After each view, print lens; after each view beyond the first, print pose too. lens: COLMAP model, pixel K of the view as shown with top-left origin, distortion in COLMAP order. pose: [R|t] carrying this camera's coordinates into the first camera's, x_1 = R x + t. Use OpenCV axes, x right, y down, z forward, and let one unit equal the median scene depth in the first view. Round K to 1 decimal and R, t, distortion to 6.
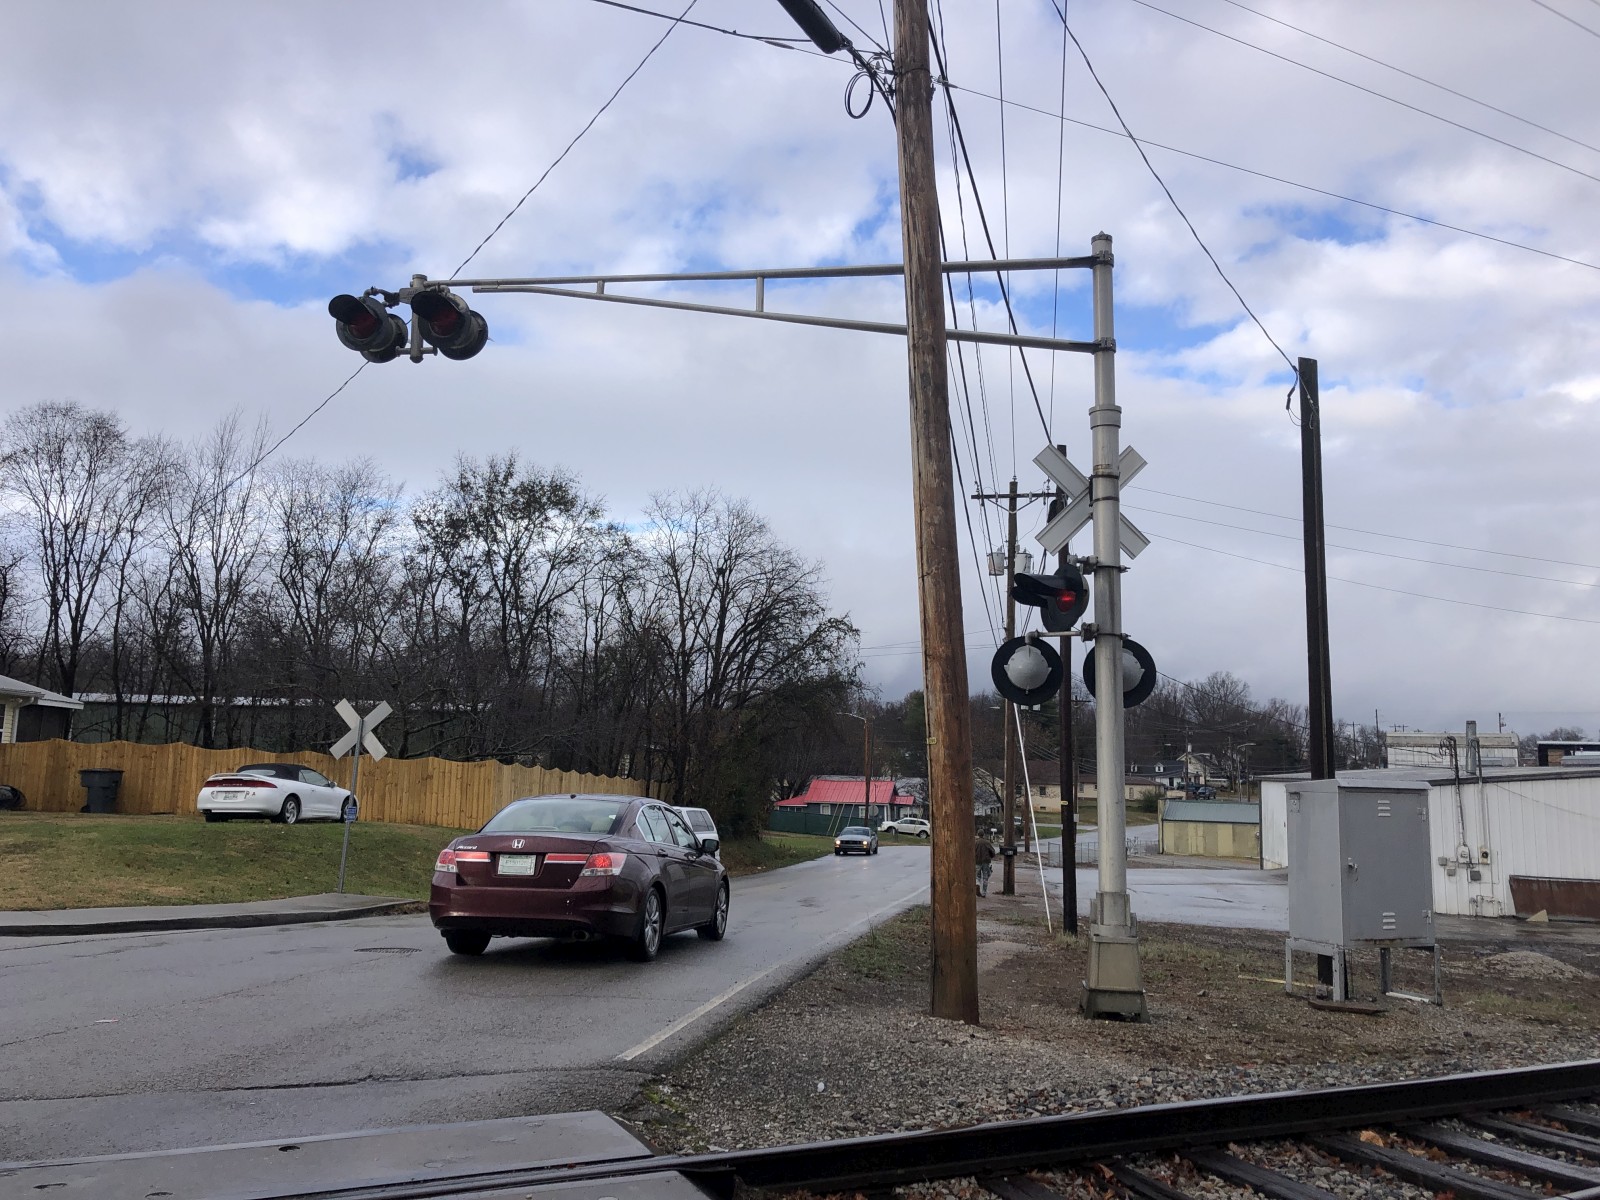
lens RADIAL K [[1301.1, 0, 788.5], [0, 1301.1, 571.8], [0, 0, 1]] dist [0.065741, -0.132683]
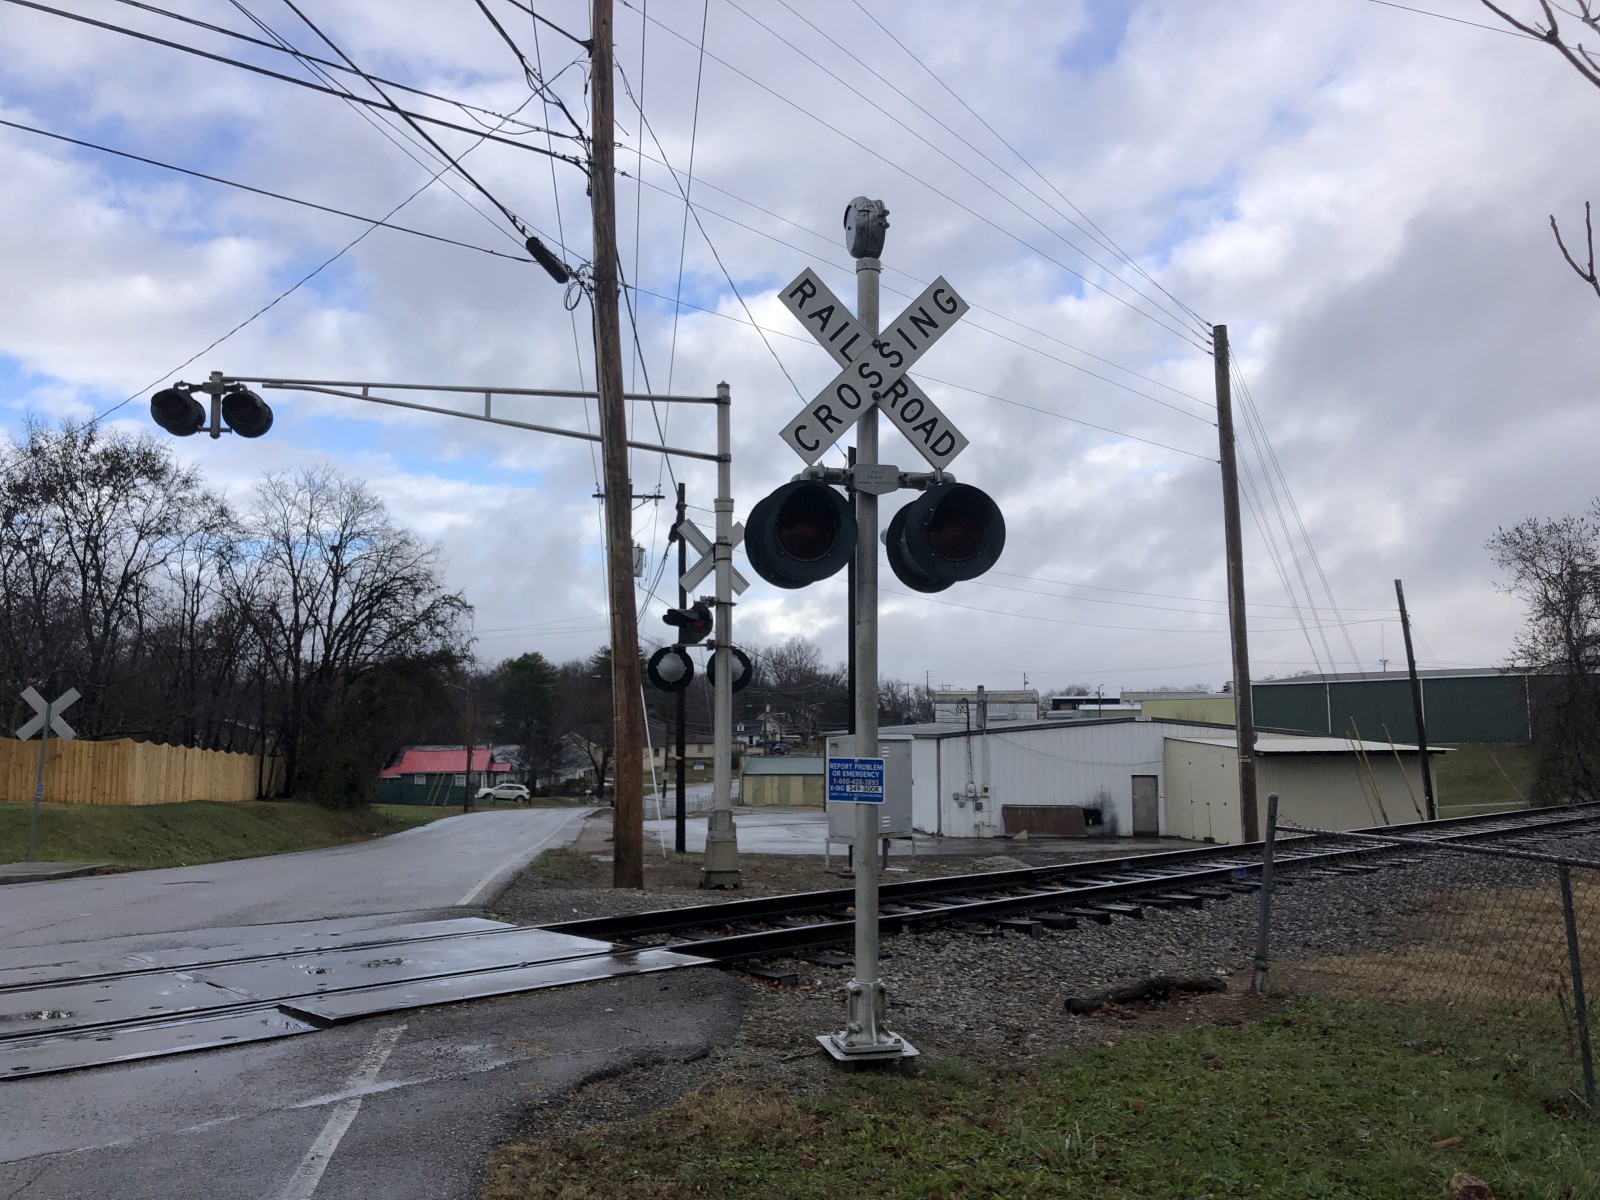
lens RADIAL K [[1311.7, 0, 821.3], [0, 1311.7, 570.8], [0, 0, 1]] dist [0.101989, -0.221512]
pose [[0.944065, 0.014816, 0.329427, -0.097233], [-0.023868, 0.999440, 0.023452, -0.048897], [-0.328895, -0.030003, 0.943890, -0.308770]]
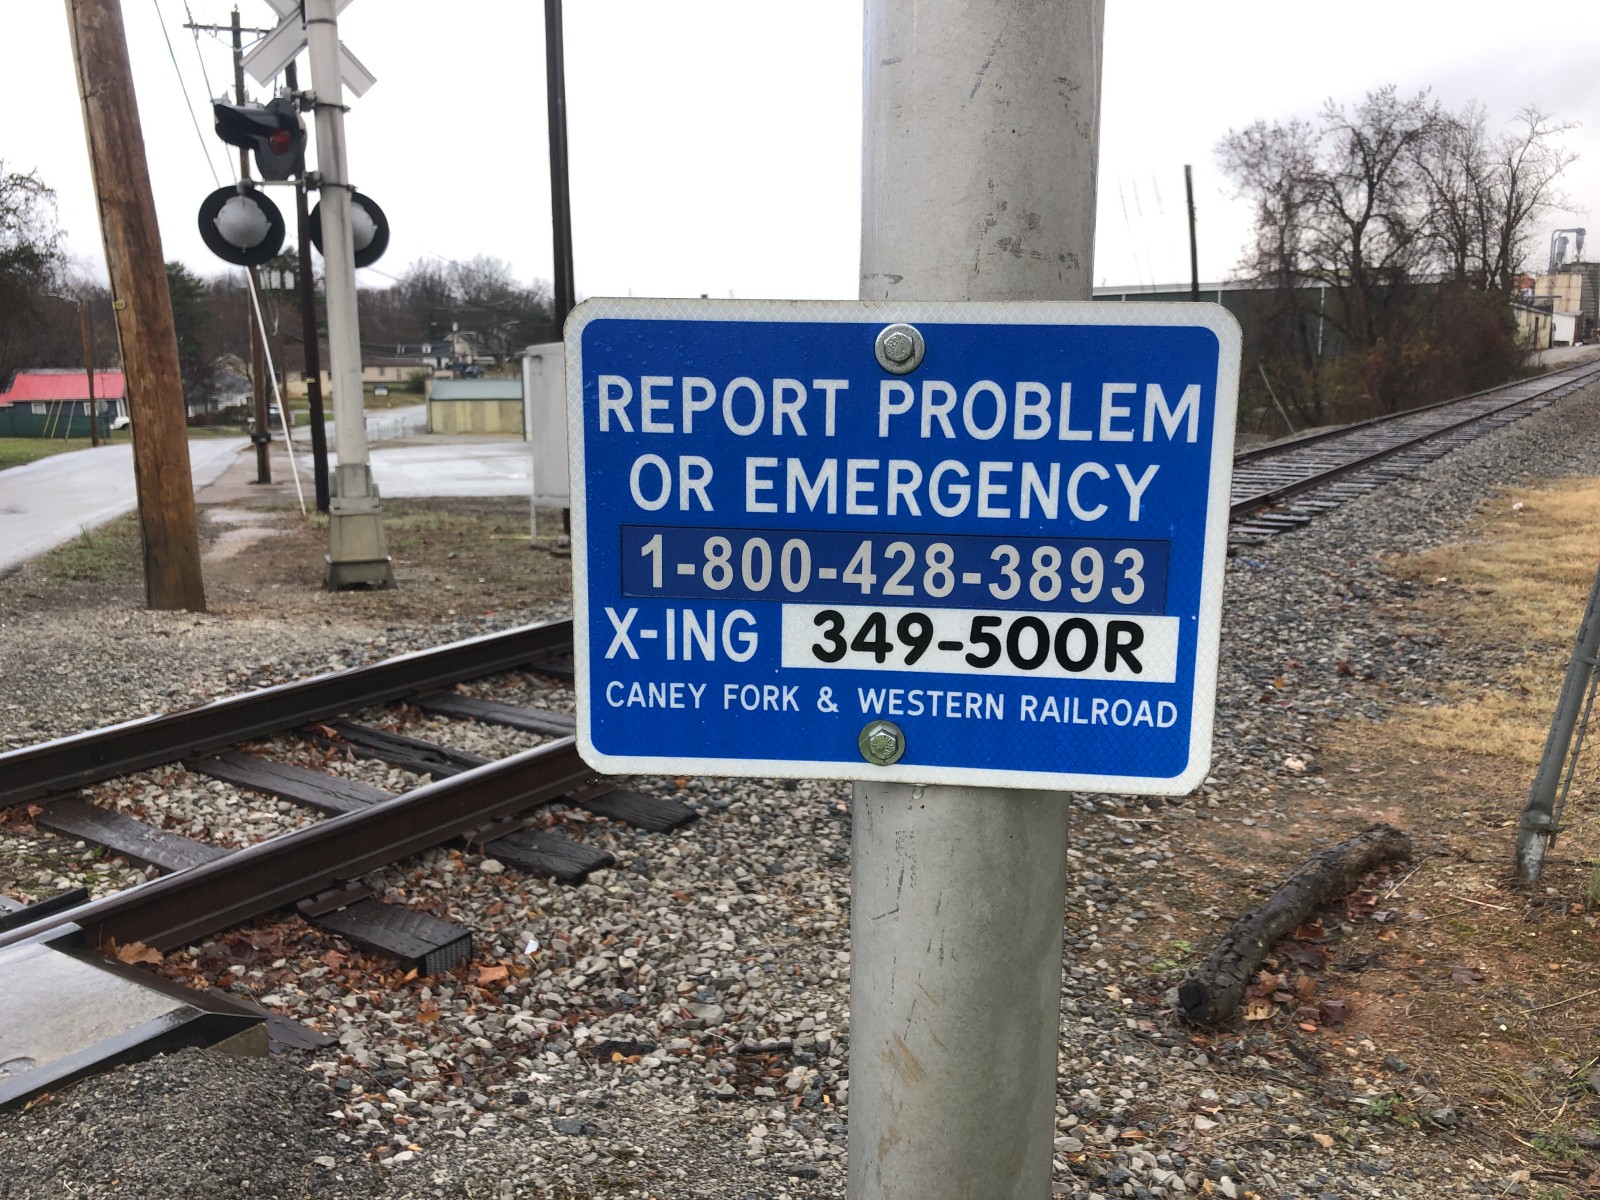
lens RADIAL K [[1316.9, 0, 801.0], [0, 1316.9, 573.4], [0, 0, 1]] dist [0.017496, -0.008038]
pose [[0.854773, -0.116220, 0.505822, 0.017881], [-0.047168, 0.953176, 0.298714, 0.010040], [-0.516854, -0.279191, 0.809268, 0.015589]]
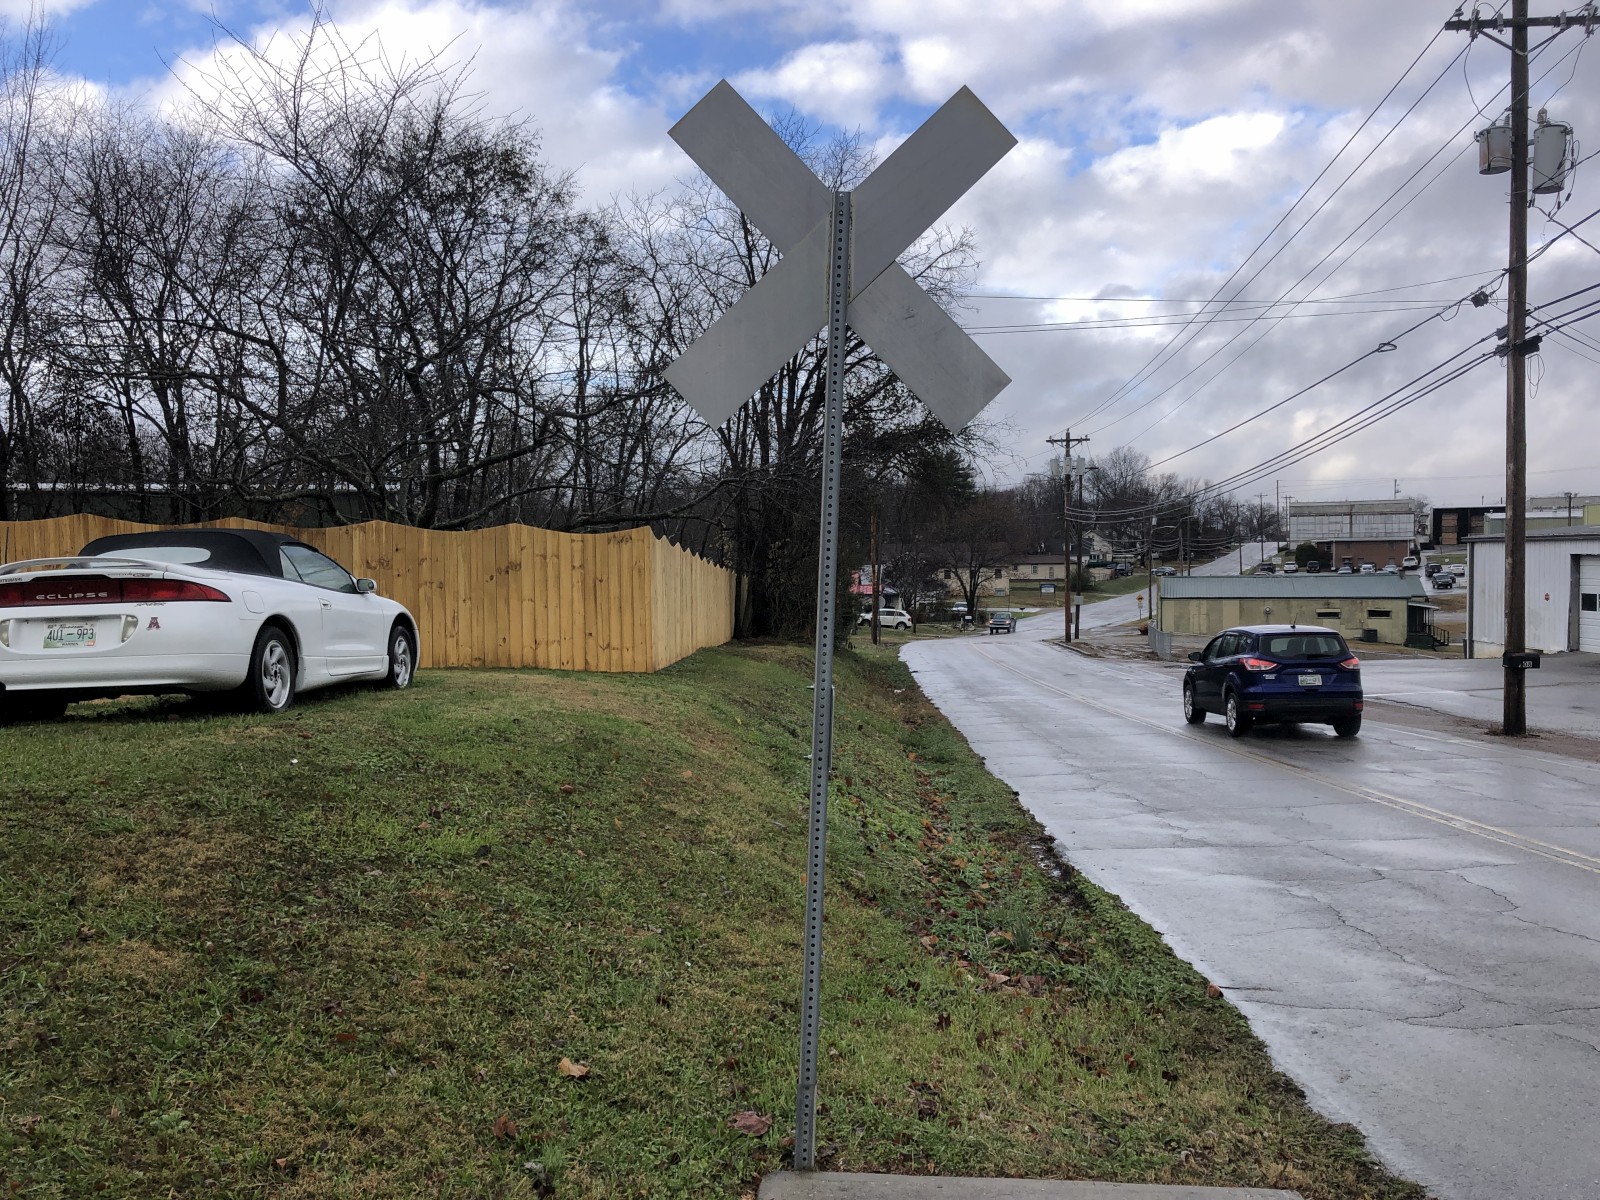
lens RADIAL K [[1259.6, 0, 800.0], [0, 1259.6, 600.0], [0, 0, 1]] dist [0.004852, -0.002420]
pose [[0.989516, -0.041039, 0.138471, -0.426947], [0.015710, 0.983674, 0.179270, 0.162577], [-0.143568, -0.175215, 0.974006, 0.991551]]
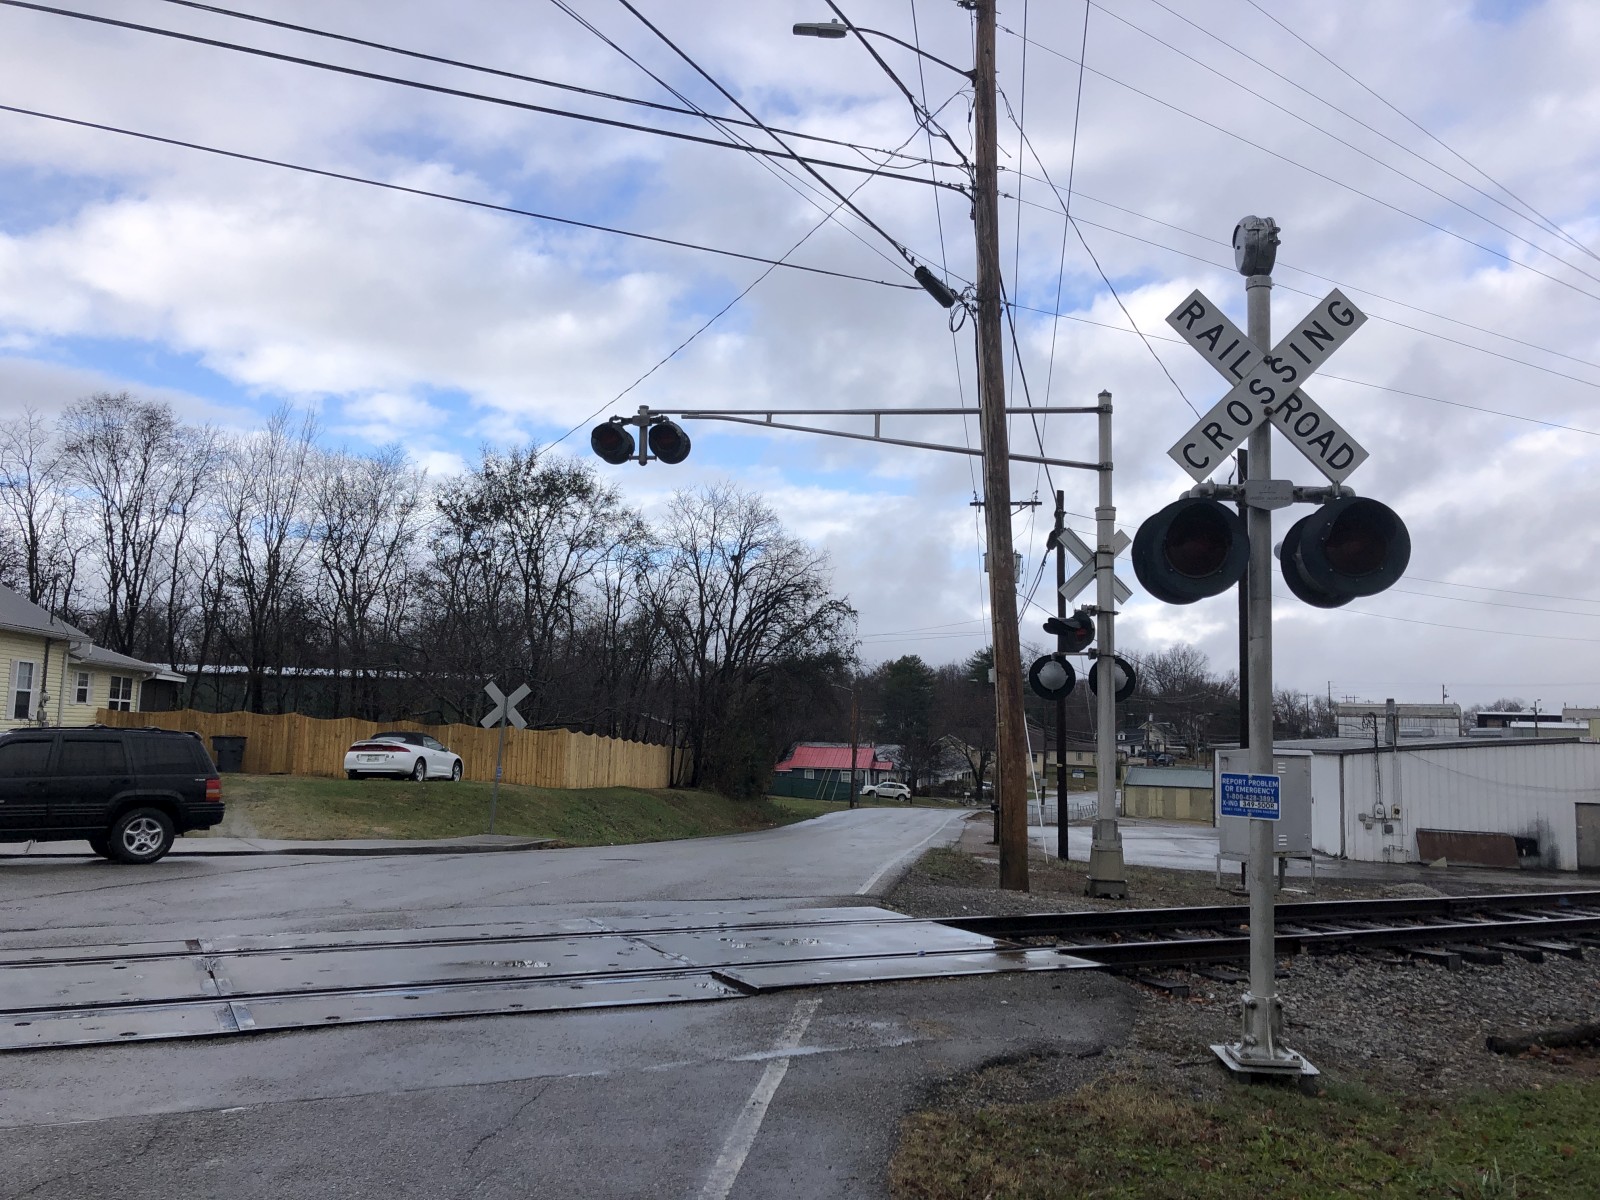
lens RADIAL K [[1316.9, 0, 801.0], [0, 1316.9, 573.4], [0, 0, 1]] dist [0.017496, -0.008038]
pose [[0.999286, 0.008030, 0.036922, -0.106224], [-0.009041, 0.999587, 0.027284, -0.053500], [-0.036687, -0.027598, 0.998946, -0.330665]]
